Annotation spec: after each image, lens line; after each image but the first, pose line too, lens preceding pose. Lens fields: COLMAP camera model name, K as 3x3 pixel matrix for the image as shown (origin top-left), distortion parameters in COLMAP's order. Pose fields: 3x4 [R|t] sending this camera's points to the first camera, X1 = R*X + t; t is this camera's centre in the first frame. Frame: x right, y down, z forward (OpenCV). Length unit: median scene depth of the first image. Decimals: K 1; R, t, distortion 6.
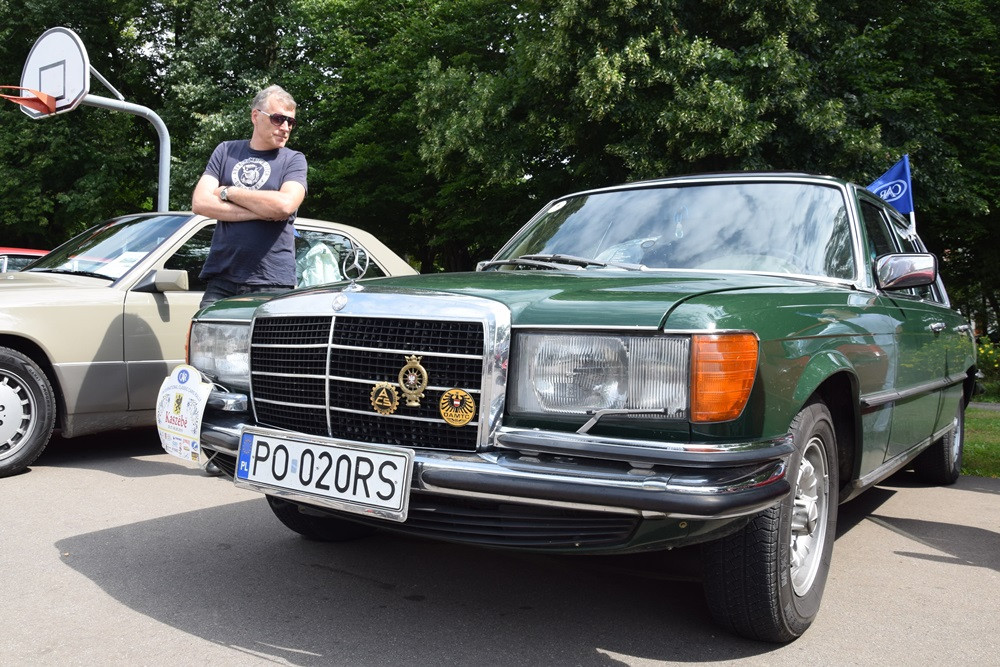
lens RADIAL K [[892.6, 0, 500.0], [0, 892.6, 333.5], [0, 0, 1]] dist [-0.156700, -0.005701]
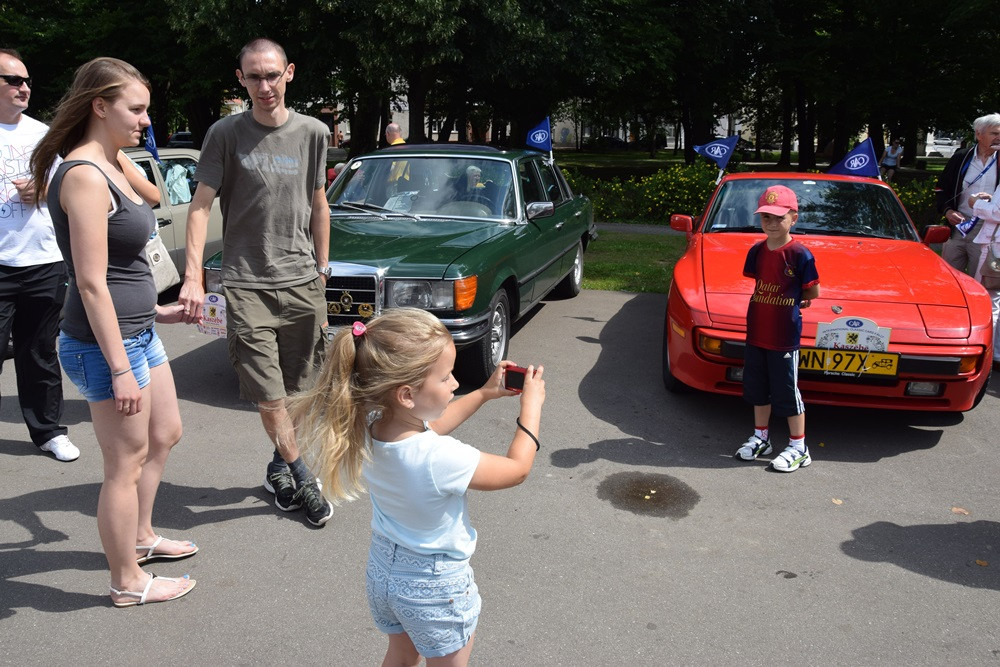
lens RADIAL K [[892.6, 0, 500.0], [0, 892.6, 333.5], [0, 0, 1]] dist [-0.156700, -0.005701]
pose [[0.939157, -0.106410, 0.326590, -0.428558], [0.022638, 0.967911, 0.250270, -0.392787], [-0.342741, -0.227649, 0.911430, -1.202509]]
